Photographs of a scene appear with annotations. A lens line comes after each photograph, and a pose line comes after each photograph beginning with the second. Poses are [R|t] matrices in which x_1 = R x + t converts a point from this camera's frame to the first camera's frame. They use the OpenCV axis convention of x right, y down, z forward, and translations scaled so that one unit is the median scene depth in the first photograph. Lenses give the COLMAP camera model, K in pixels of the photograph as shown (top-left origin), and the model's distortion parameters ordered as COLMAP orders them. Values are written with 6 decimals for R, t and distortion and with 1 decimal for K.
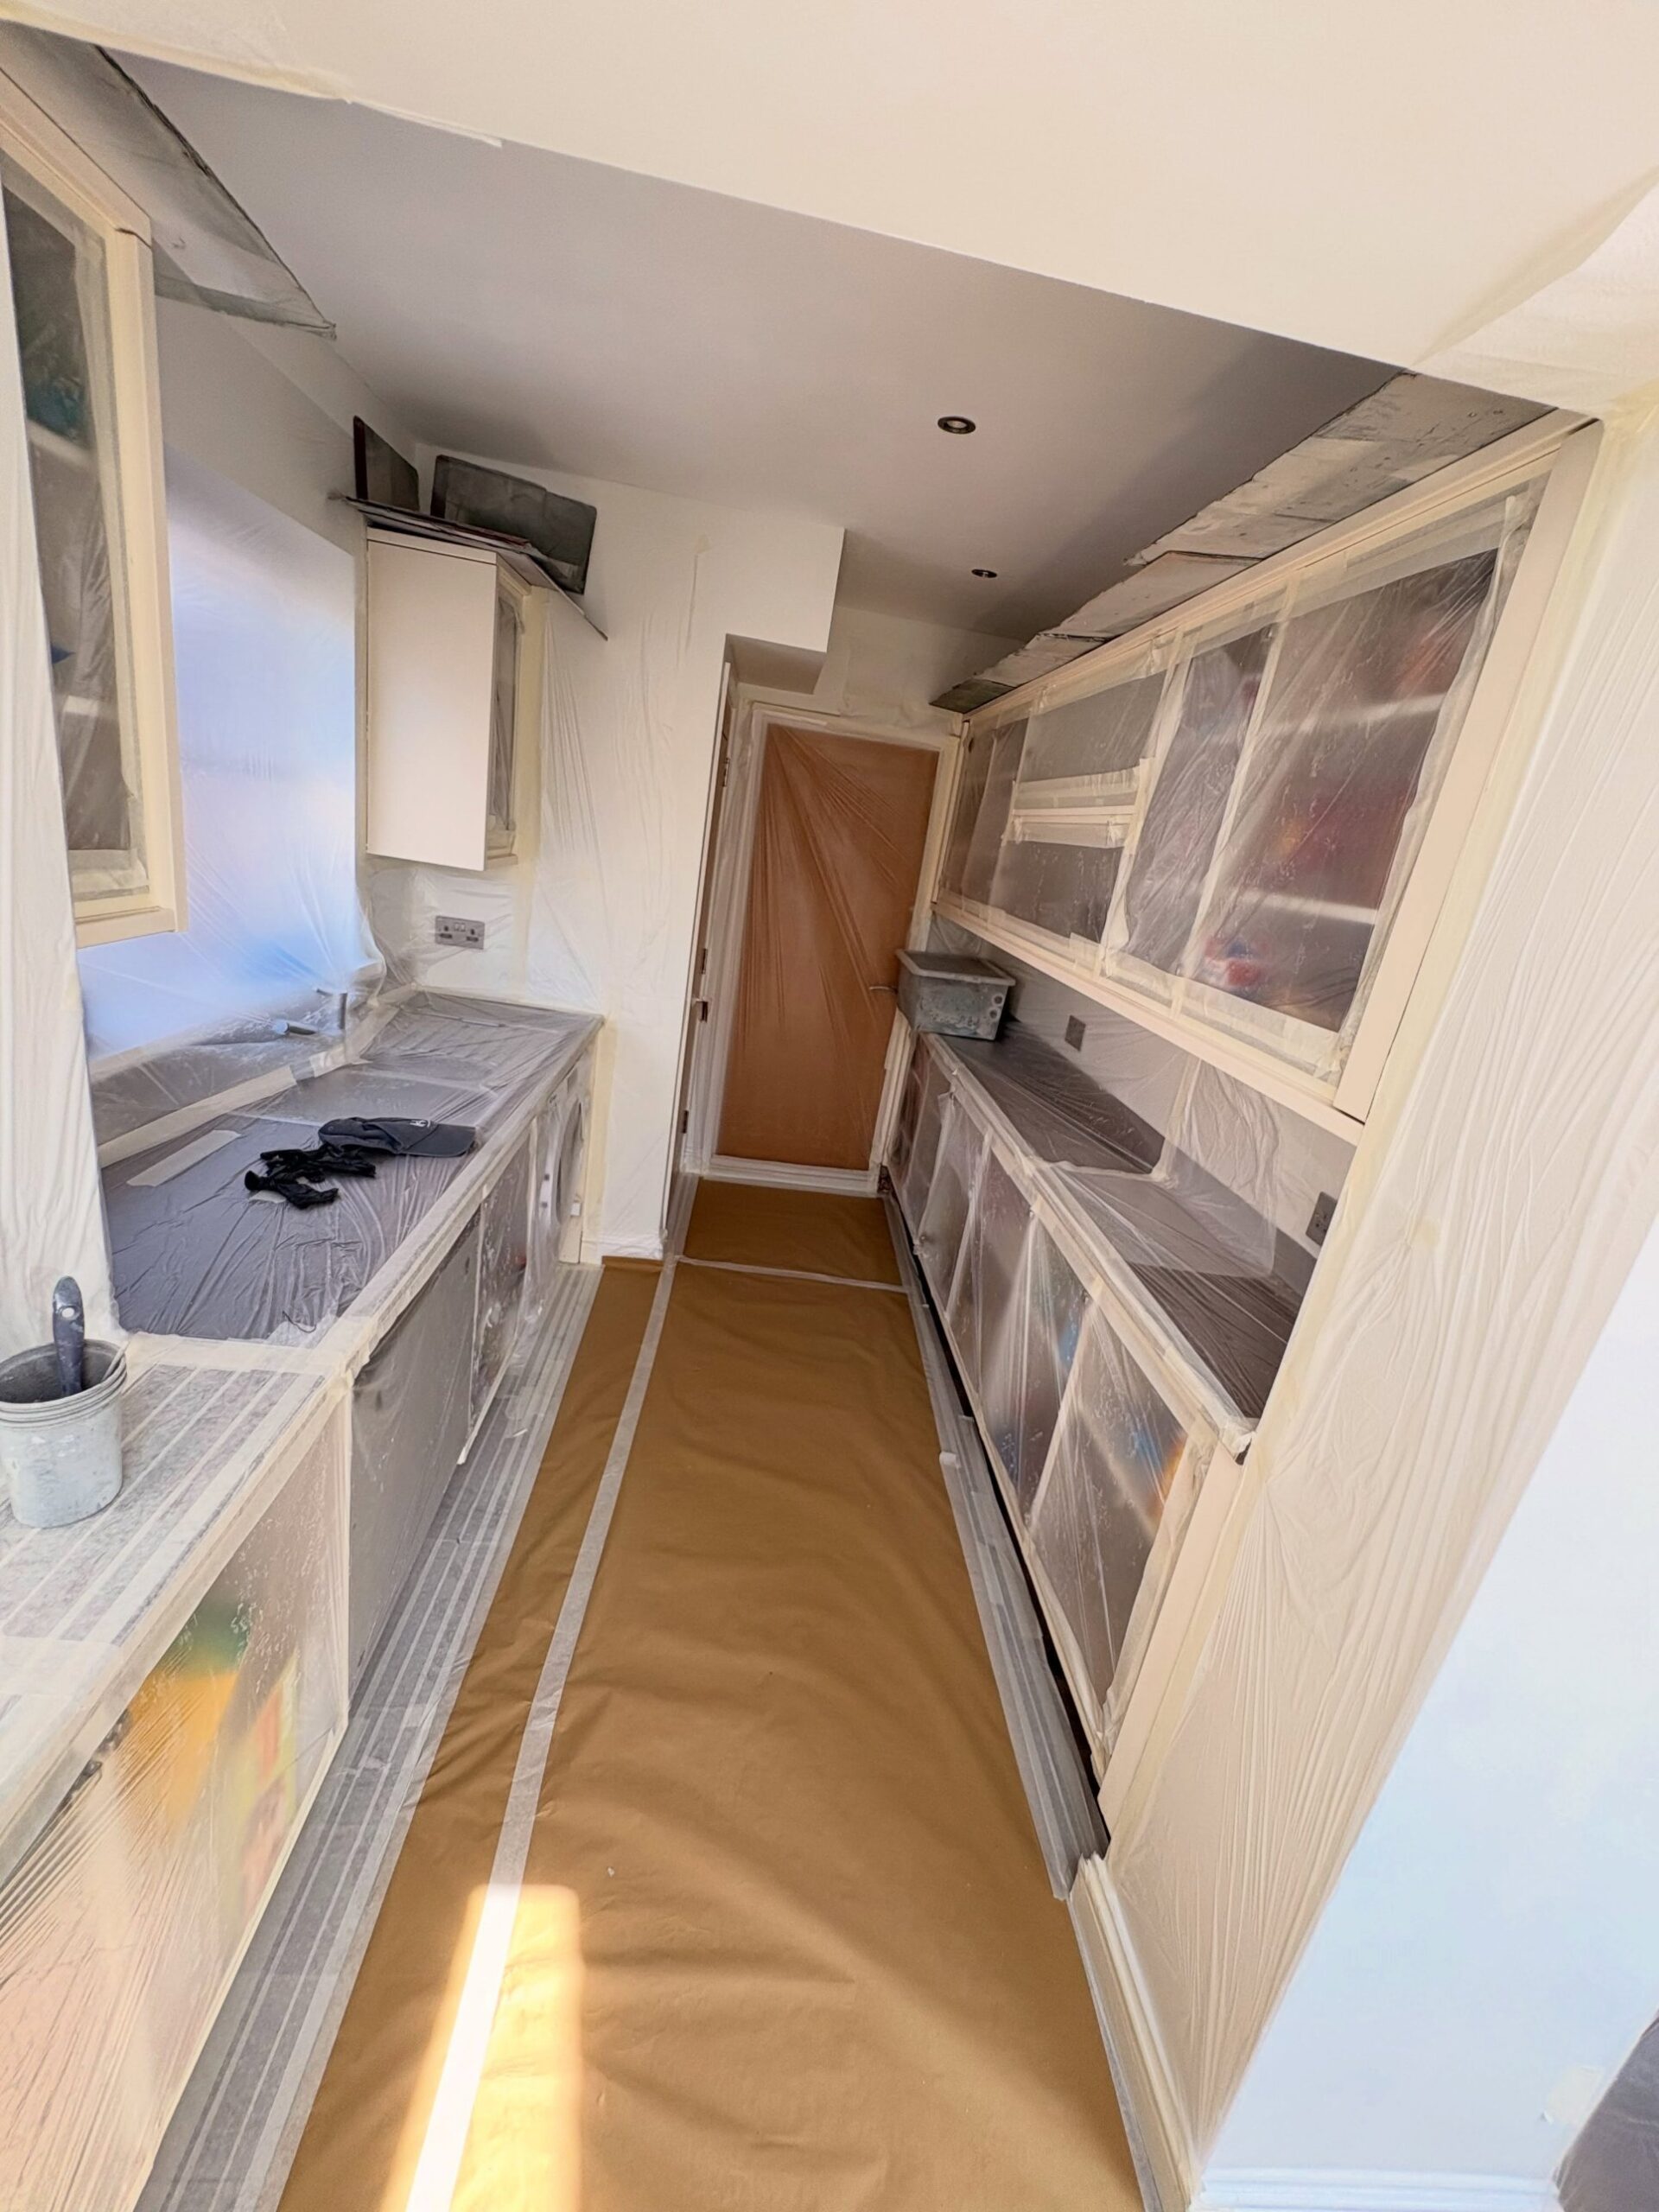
lens RADIAL K [[882.2, 0, 827.3], [0, 882.2, 1102.8], [0, 0, 1]] dist [0.000355, 0.000018]
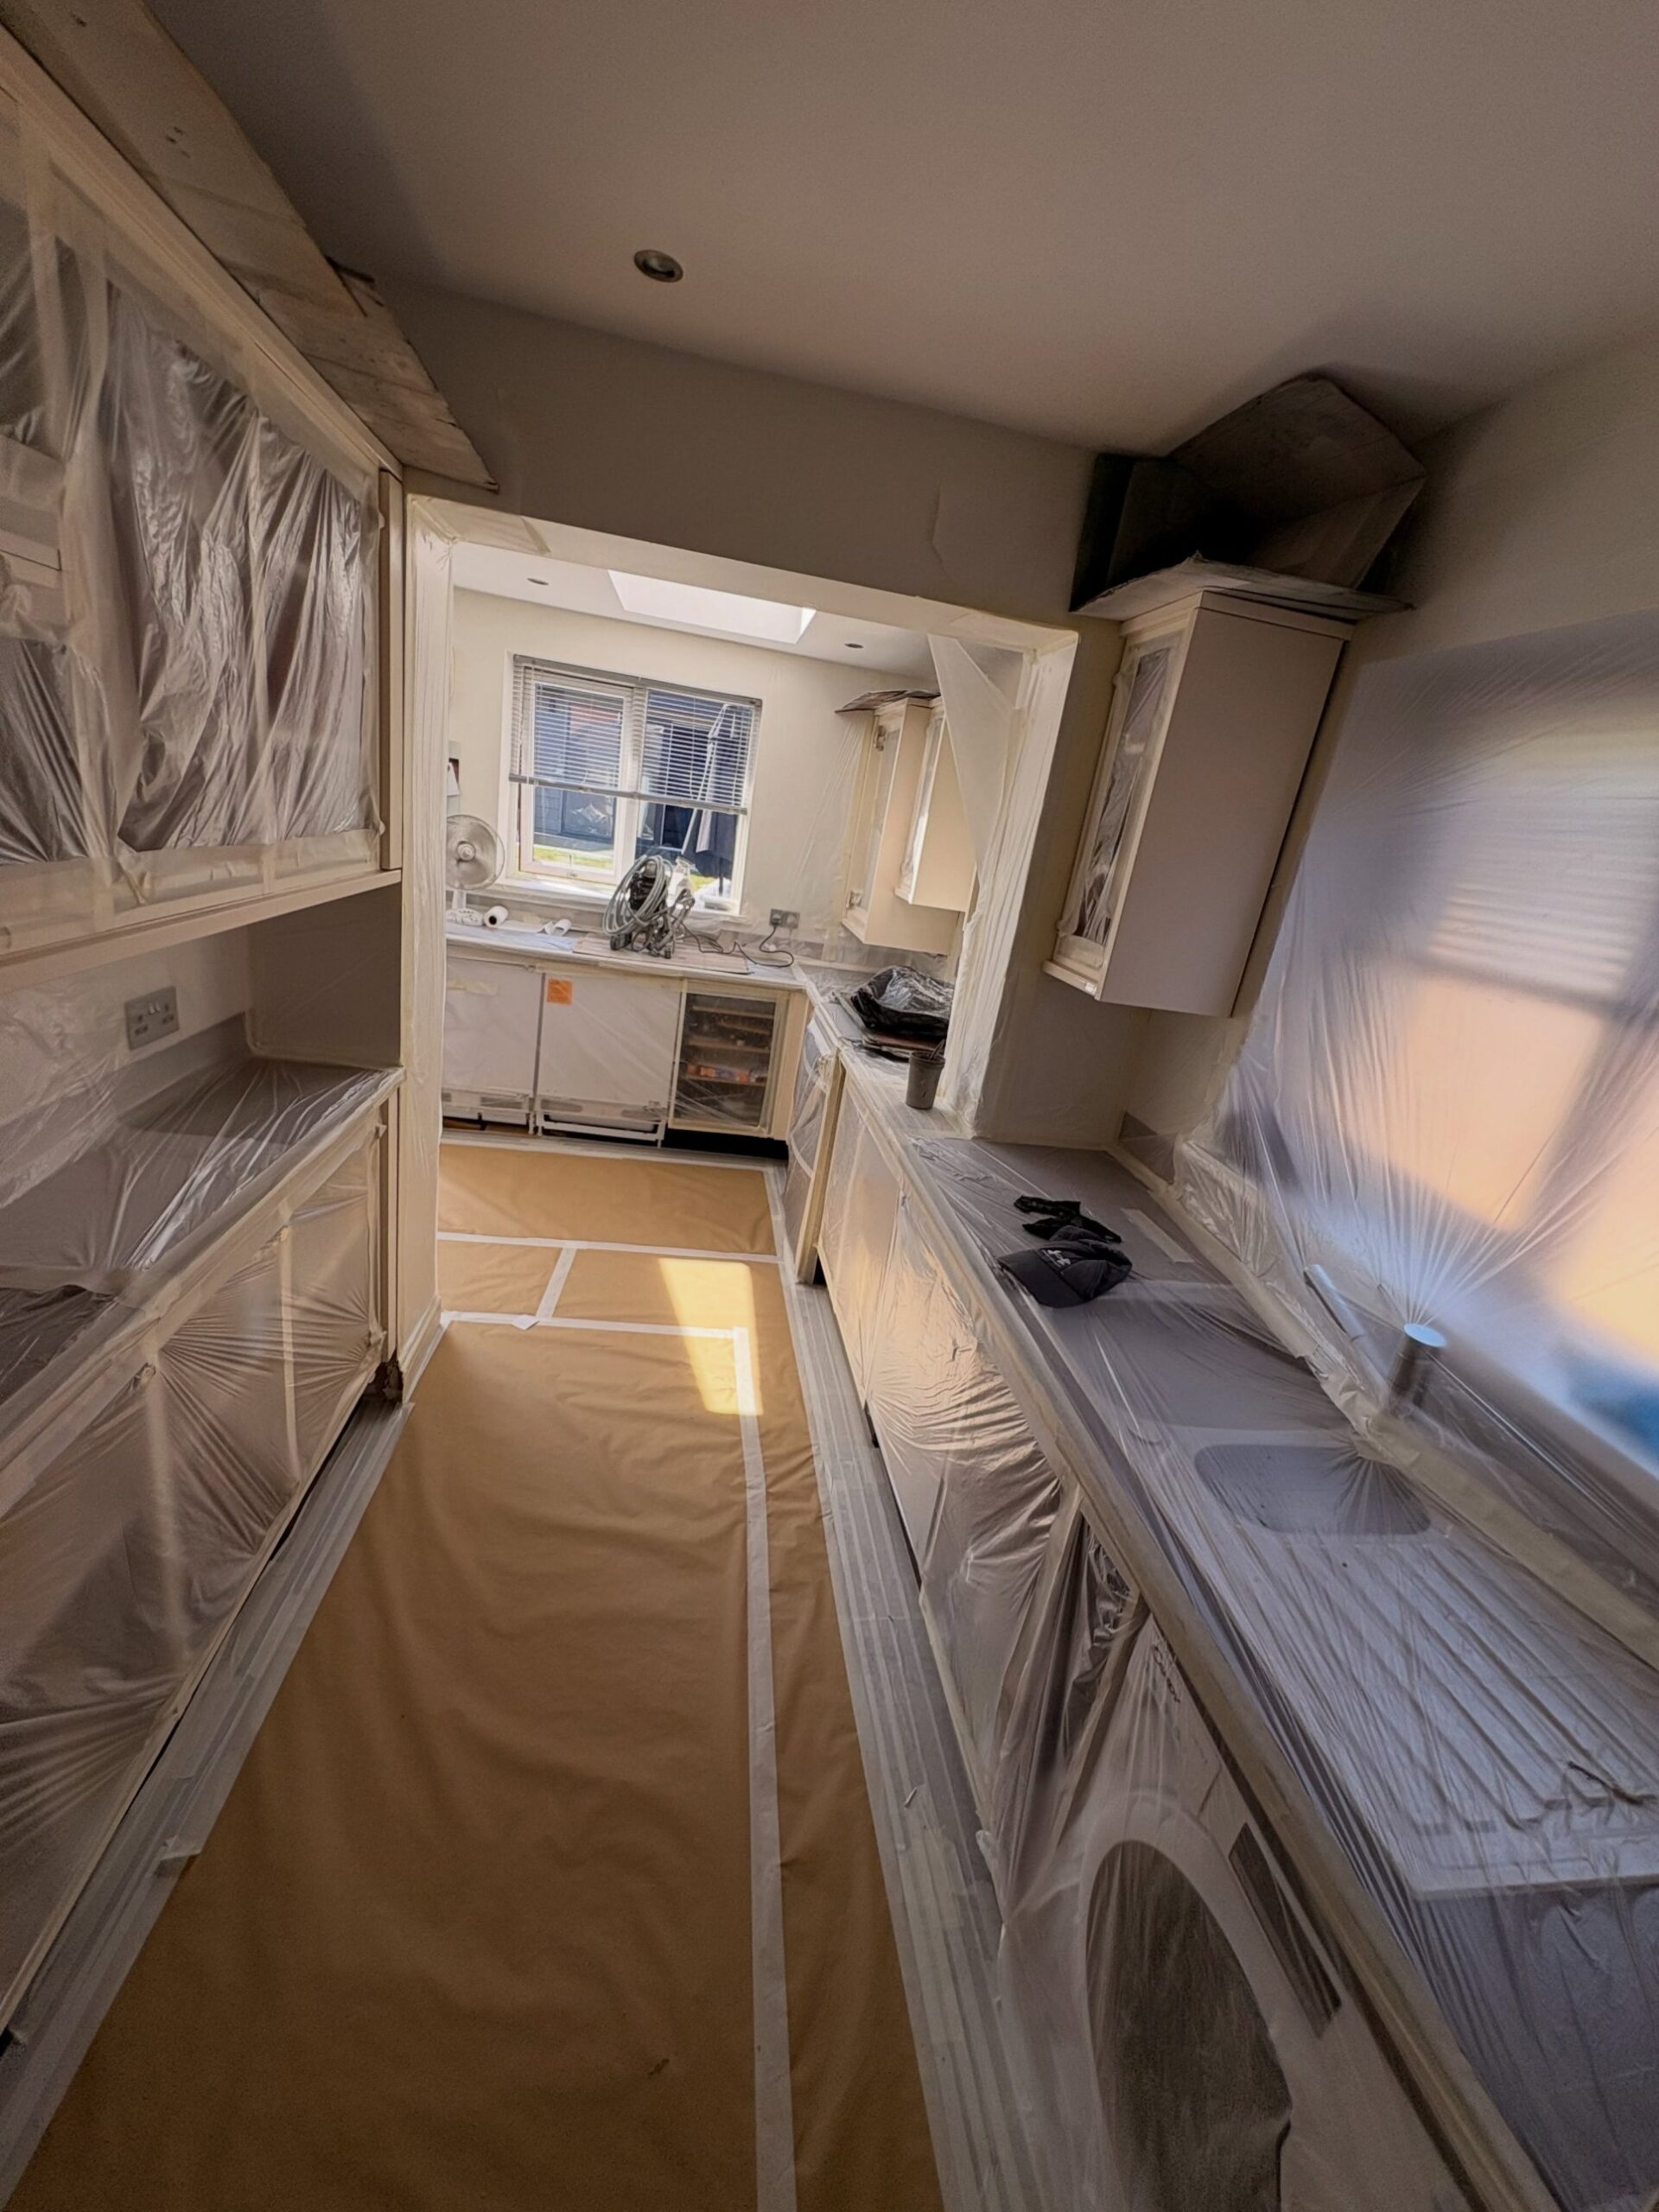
lens RADIAL K [[884.4, 0, 839.7], [0, 884.4, 1095.1], [0, 0, 1]] dist [-0.001128, -0.000106]
pose [[-0.948497, -0.268893, -0.167479, -0.036592], [-0.316435, 0.779348, 0.540819, -0.416036], [-0.014898, 0.565962, -0.824297, 1.297437]]
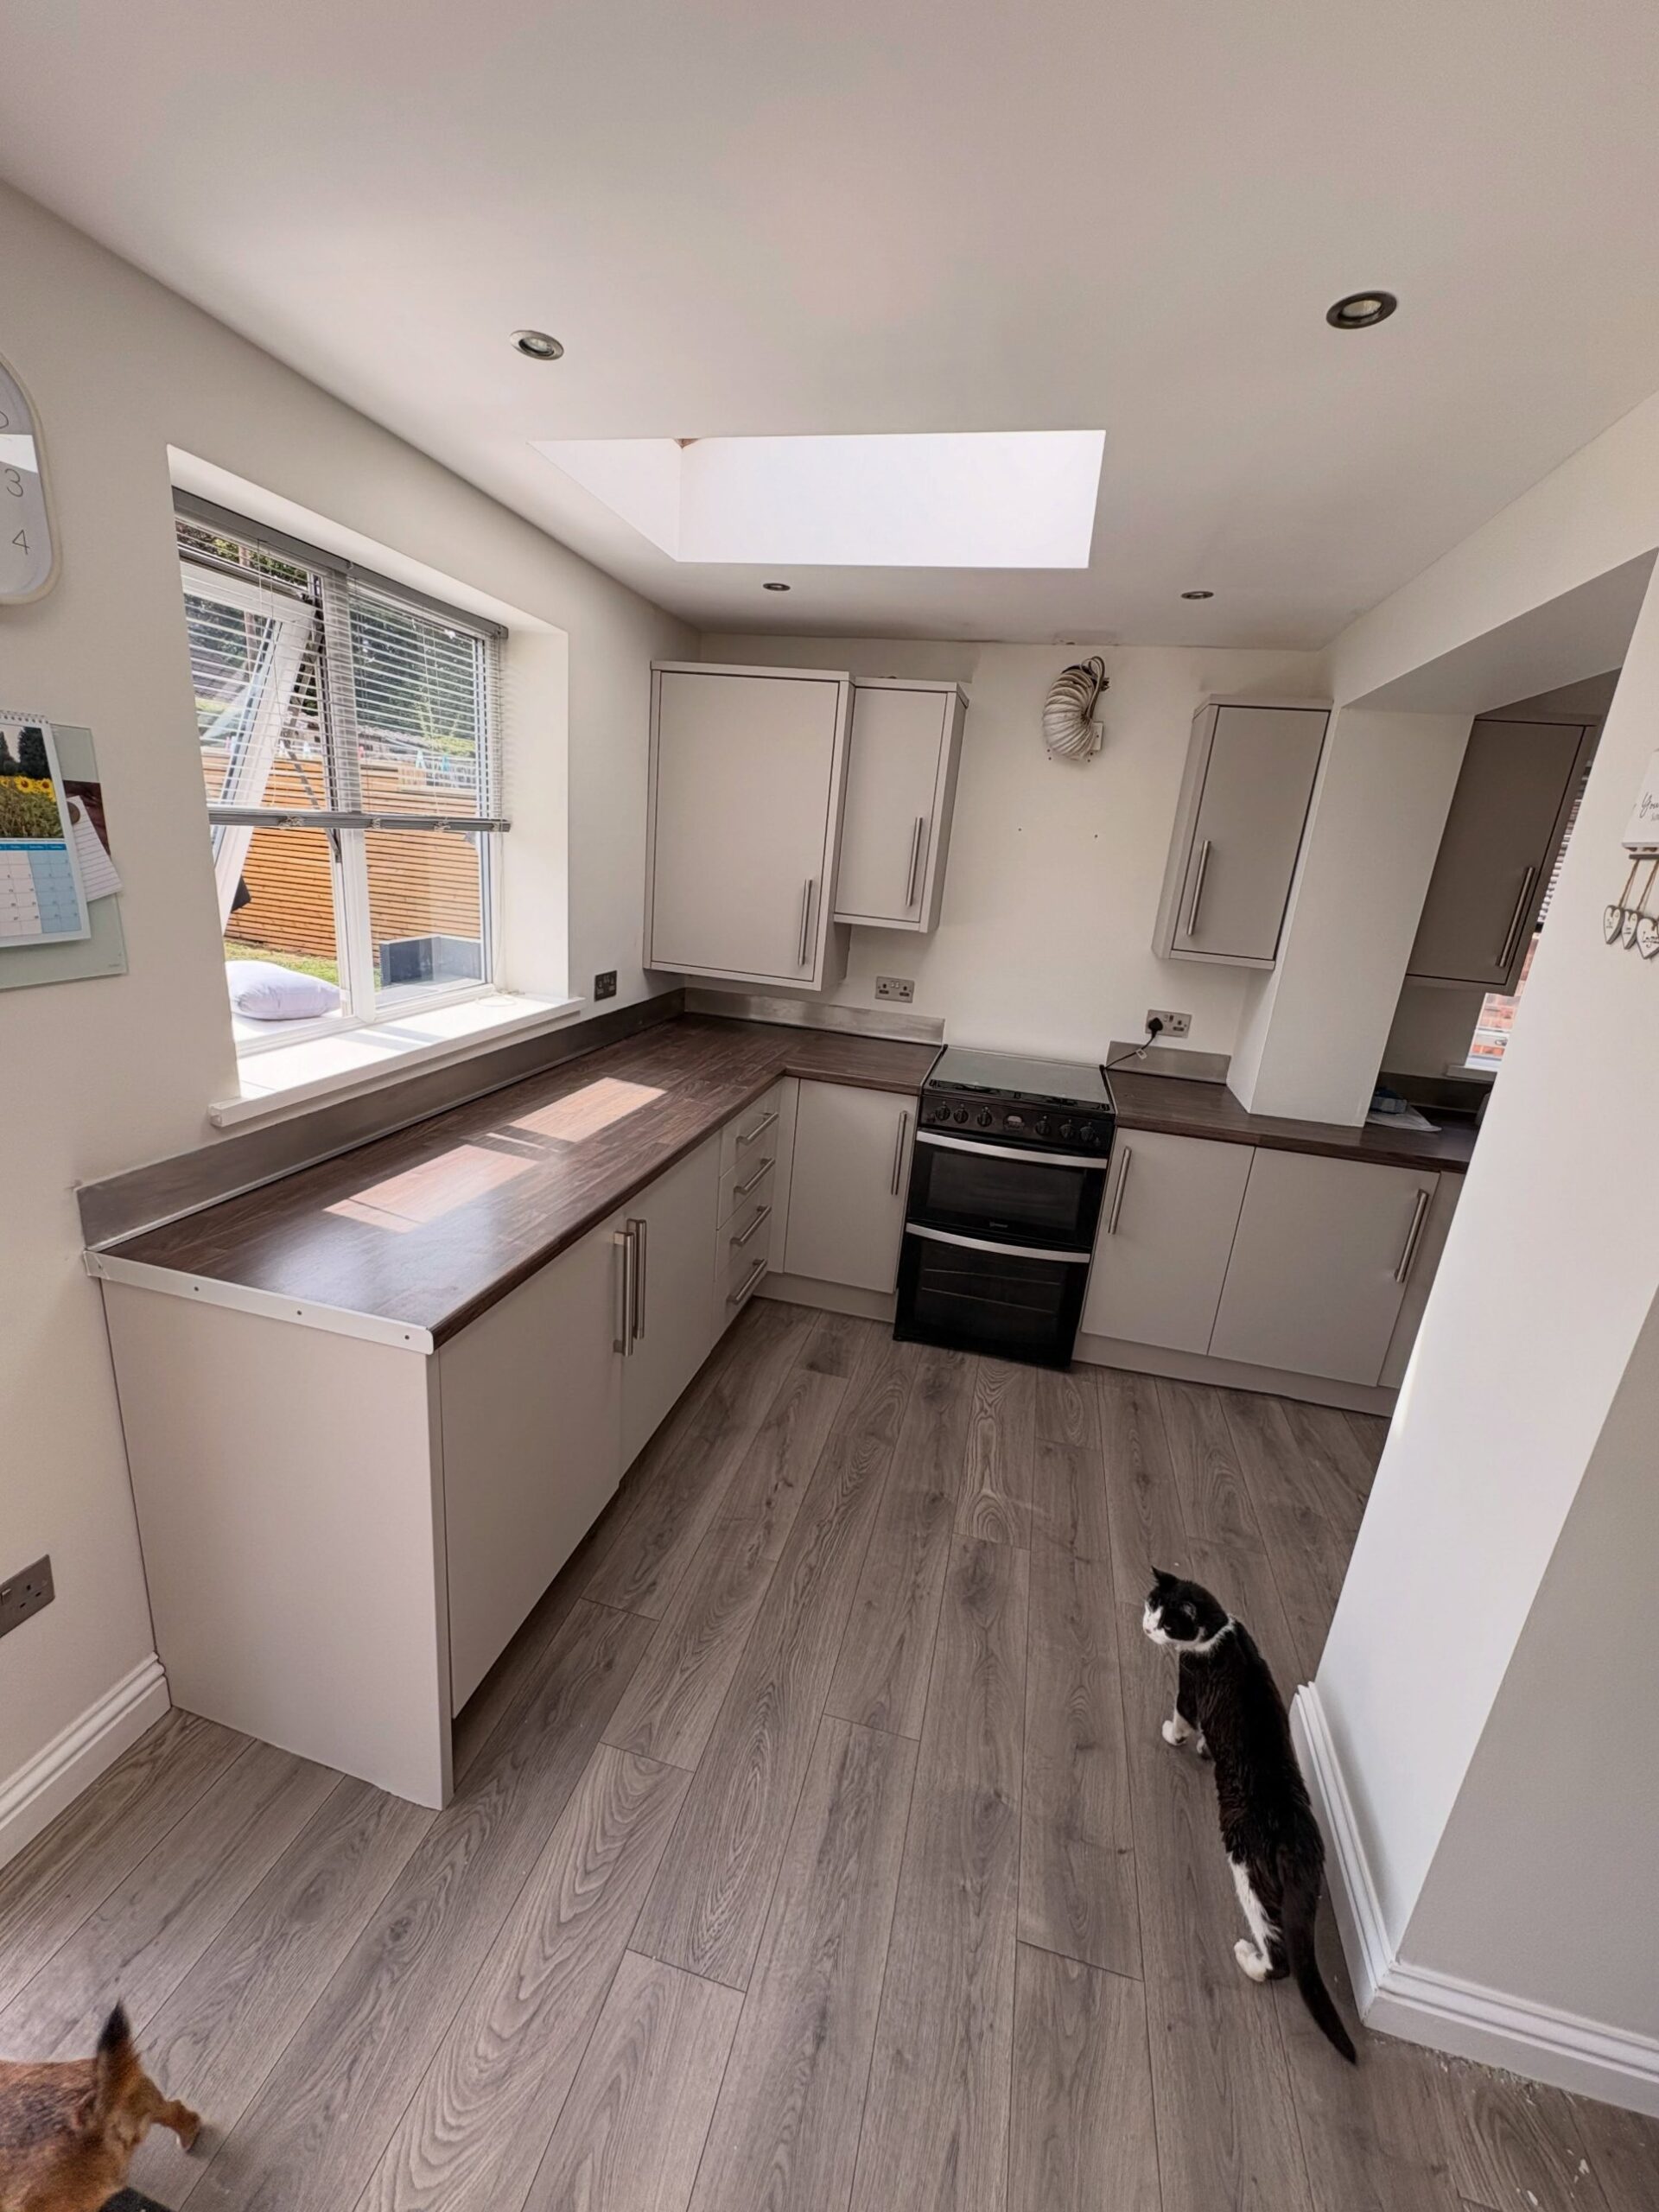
lens RADIAL K [[882.2, 0, 827.3], [0, 882.2, 1102.8], [0, 0, 1]] dist [0.000355, 0.000018]
pose [[-0.283282, 0.094898, -0.954330, 1.031421], [-0.405913, 0.889702, 0.208962, 0.149728], [0.868899, 0.446570, -0.213516, 0.052755]]
